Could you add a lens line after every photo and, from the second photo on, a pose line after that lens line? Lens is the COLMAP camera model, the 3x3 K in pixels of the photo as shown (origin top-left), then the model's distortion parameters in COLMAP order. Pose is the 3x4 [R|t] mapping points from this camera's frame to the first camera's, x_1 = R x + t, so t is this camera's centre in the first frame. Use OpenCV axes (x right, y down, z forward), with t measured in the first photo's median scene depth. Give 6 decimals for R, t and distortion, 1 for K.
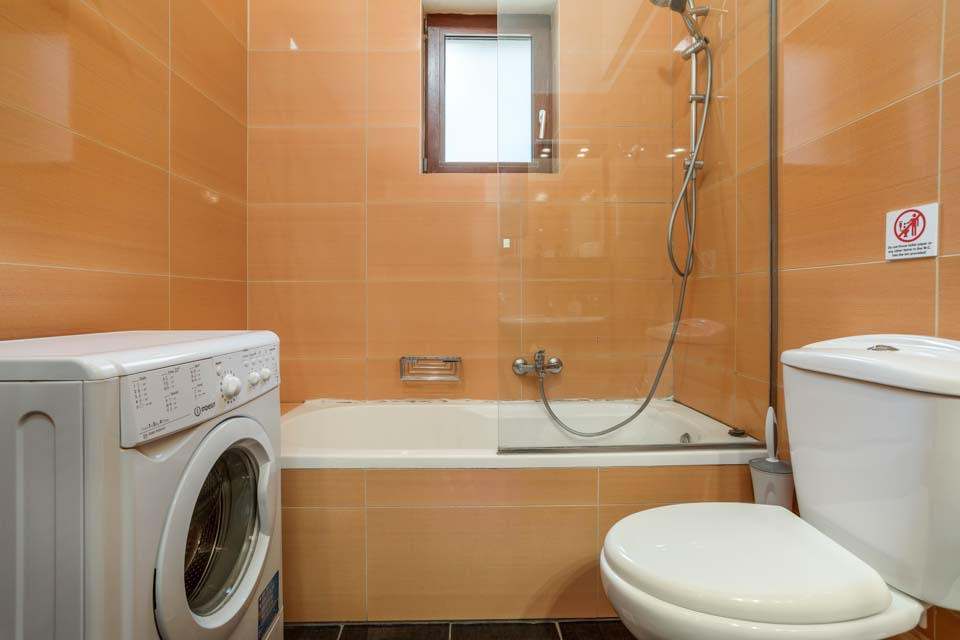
lens RADIAL K [[464.4, 0, 480.3], [0, 464.4, 308.3], [0, 0, 1]] dist [-0.056406, 0.025723]
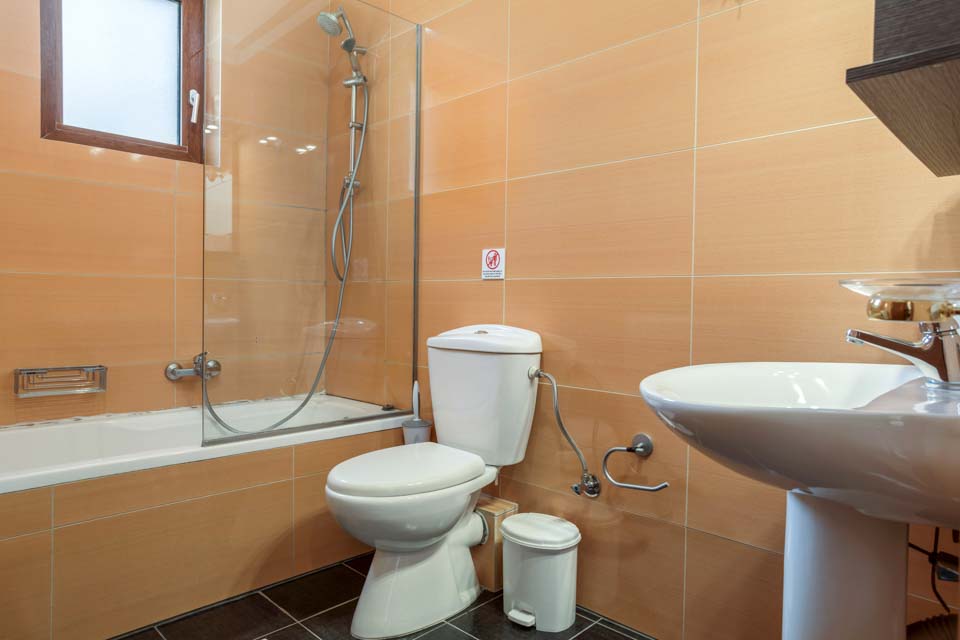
lens RADIAL K [[606.1, 0, 480.0], [0, 606.1, 320.0], [0, 0, 1]] dist [-0.006228, 0.001483]
pose [[0.735959, -0.012797, 0.676905, -0.344539], [-0.002011, 0.999776, 0.021087, -0.003525], [-0.677023, -0.016880, 0.735768, -0.355186]]
